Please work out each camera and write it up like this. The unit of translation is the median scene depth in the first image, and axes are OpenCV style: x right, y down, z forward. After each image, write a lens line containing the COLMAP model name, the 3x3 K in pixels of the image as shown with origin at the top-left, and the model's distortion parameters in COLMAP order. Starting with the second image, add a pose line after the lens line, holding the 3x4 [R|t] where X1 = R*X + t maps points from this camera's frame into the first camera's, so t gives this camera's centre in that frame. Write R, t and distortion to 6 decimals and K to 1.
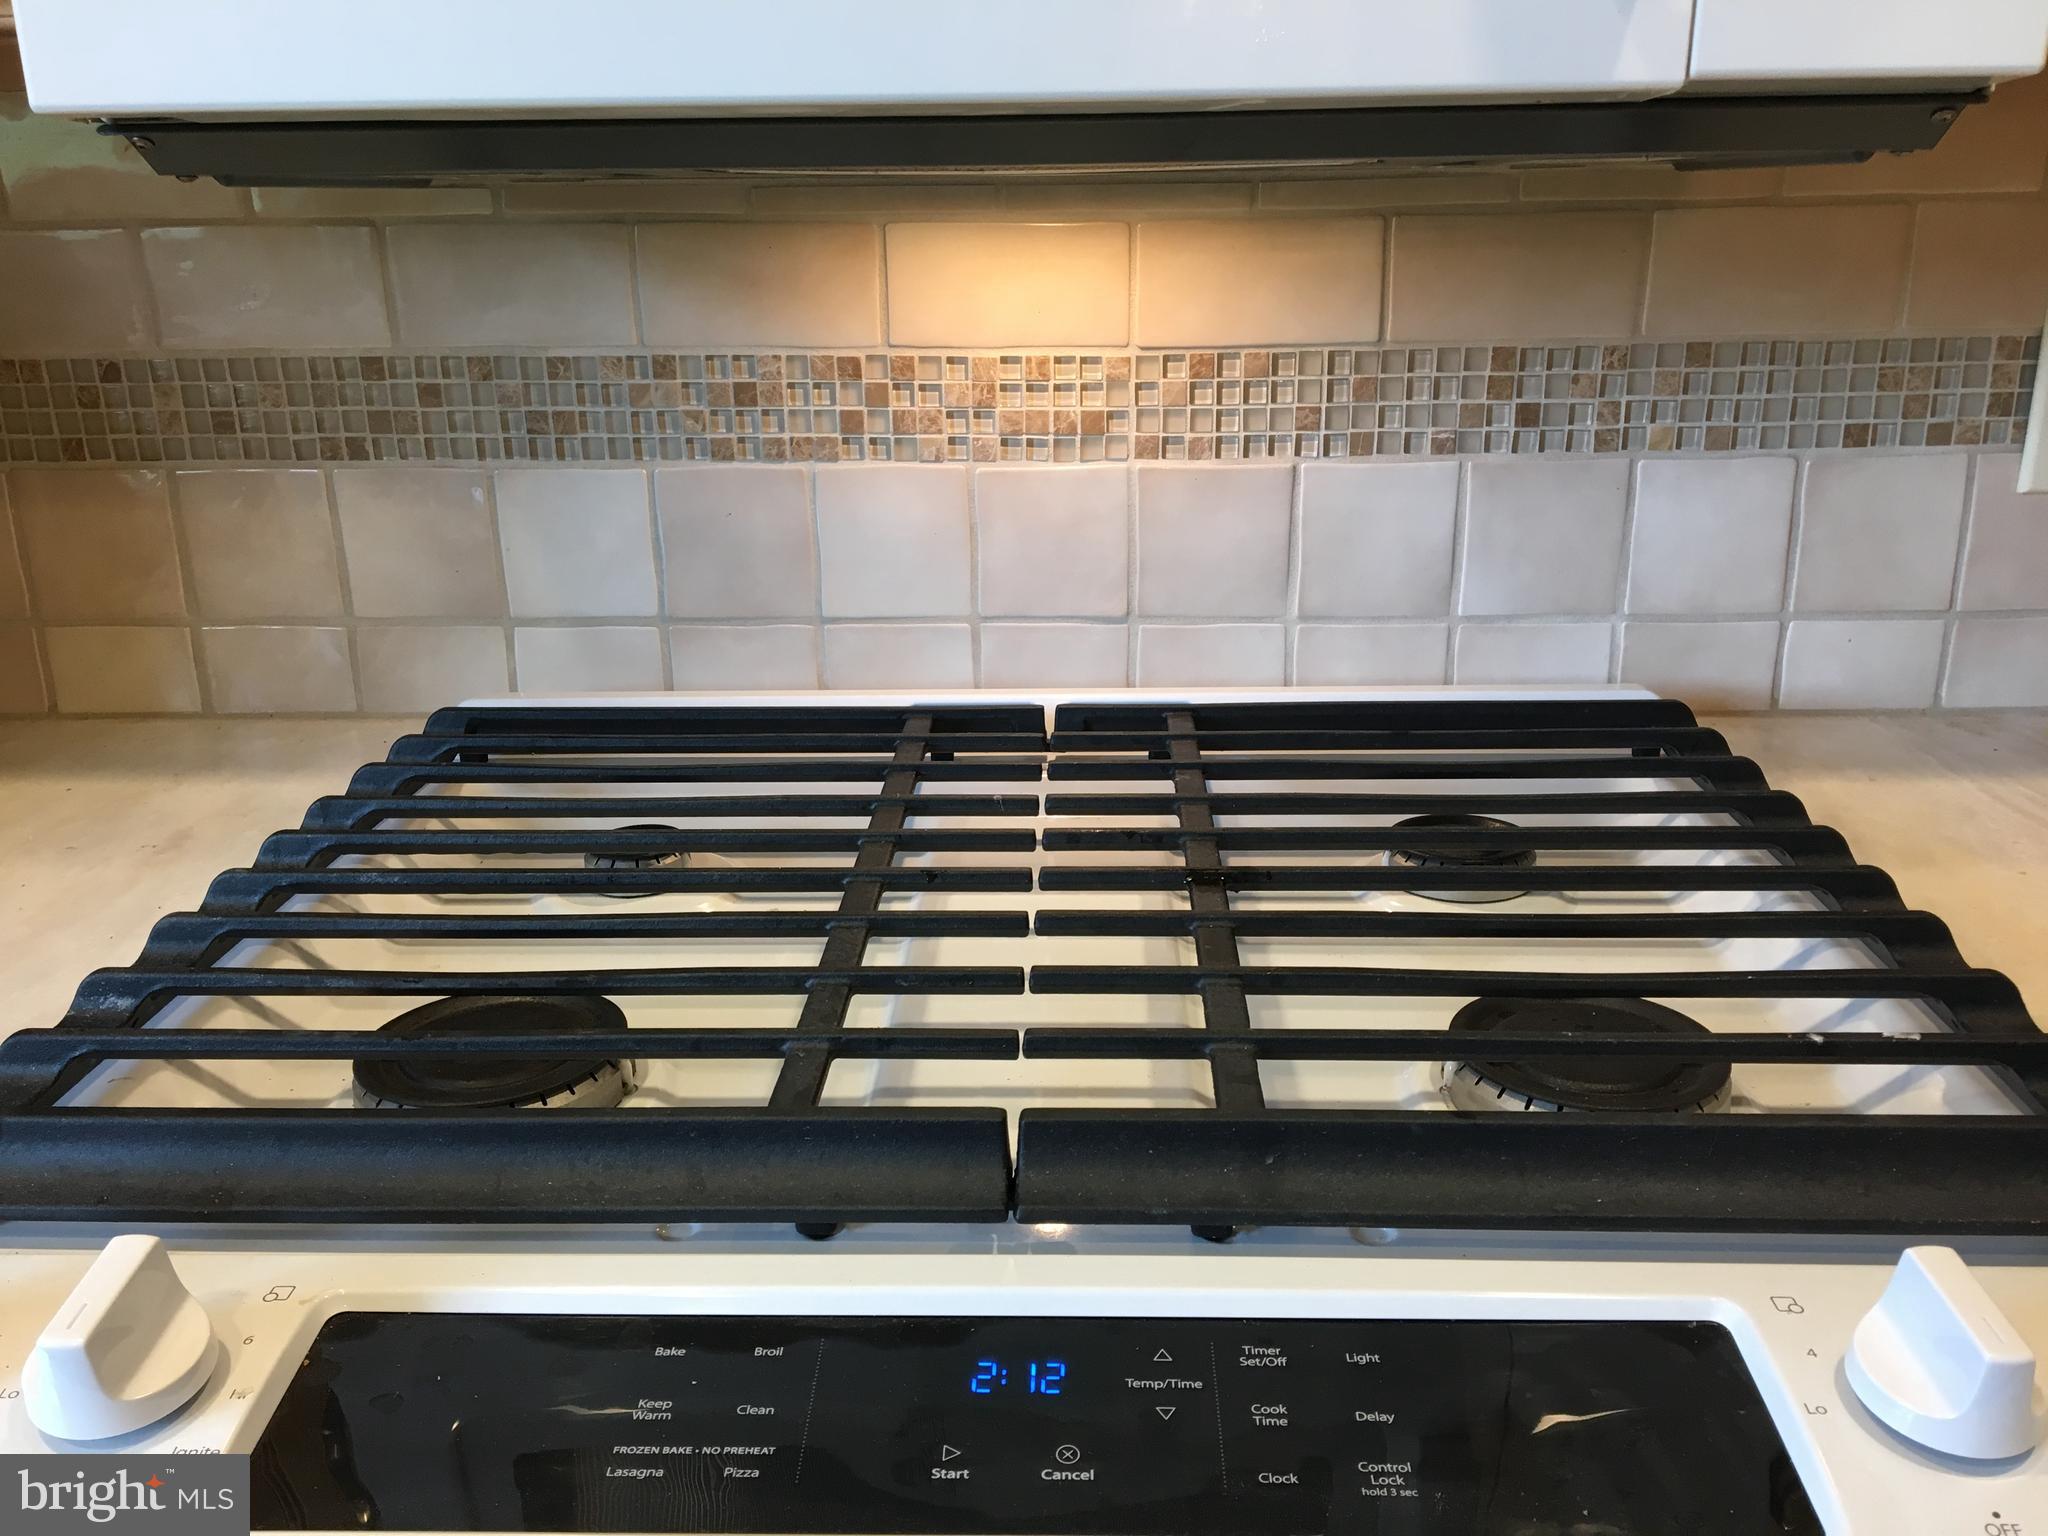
lens RADIAL K [[1745.6, 0, 1024.0], [0, 1745.6, 768.0], [0, 0, 1]] dist [0.084538, -0.130256]
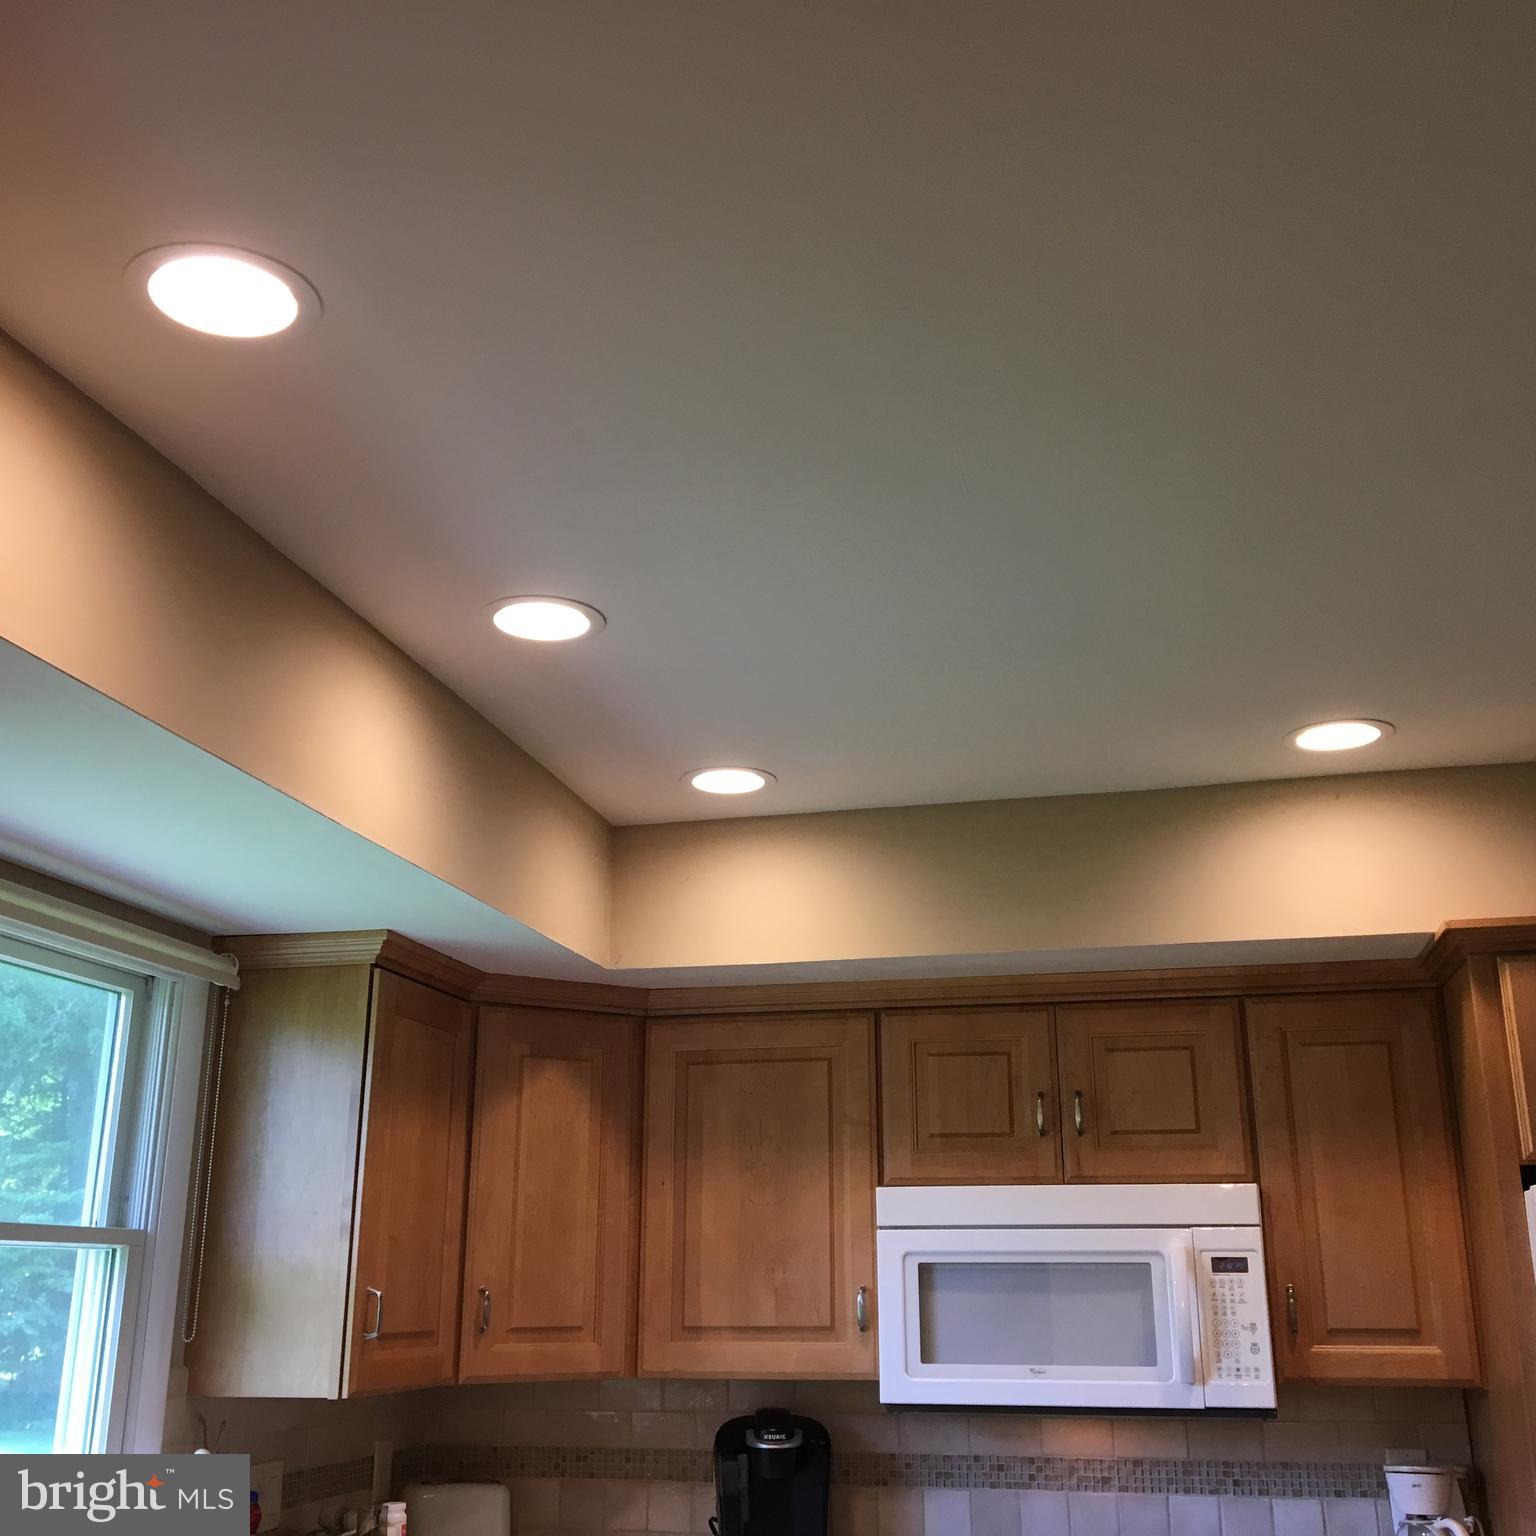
lens RADIAL K [[1720.3, 0, 768.0], [0, 1720.3, 768.0], [0, 0, 1]] dist [0.092364, -0.156425]
pose [[0.980657, -0.045366, -0.190404, 0.104454], [-0.075702, 0.809163, -0.582688, 0.695877], [0.180502, 0.585831, 0.790077, -2.568741]]
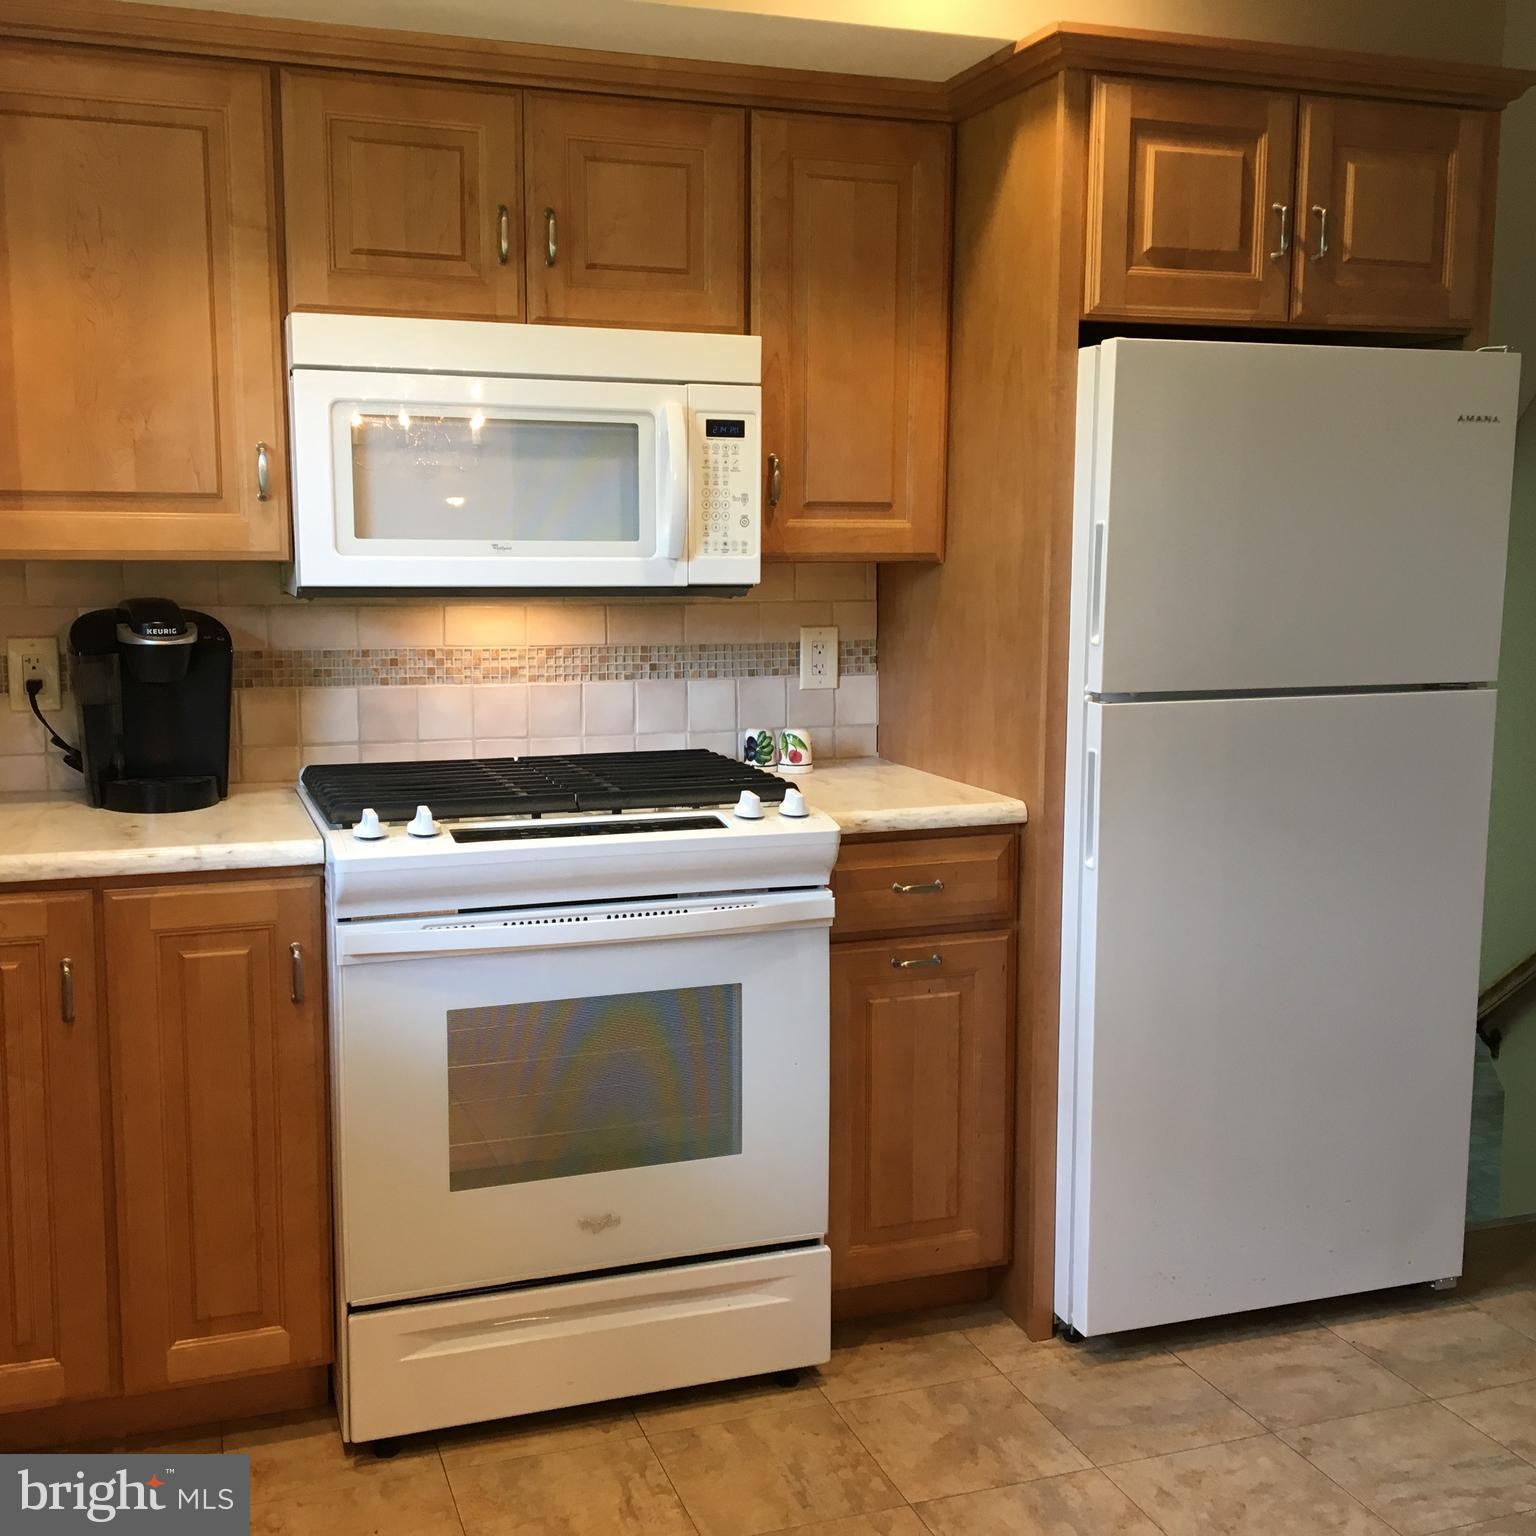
lens RADIAL K [[1720.3, 0, 768.0], [0, 1720.3, 768.0], [0, 0, 1]] dist [0.092364, -0.156425]
pose [[0.931967, -0.029058, 0.361377, -0.624208], [0.102641, 0.977149, -0.186133, 0.556457], [-0.347710, 0.210561, 0.913653, -1.797715]]
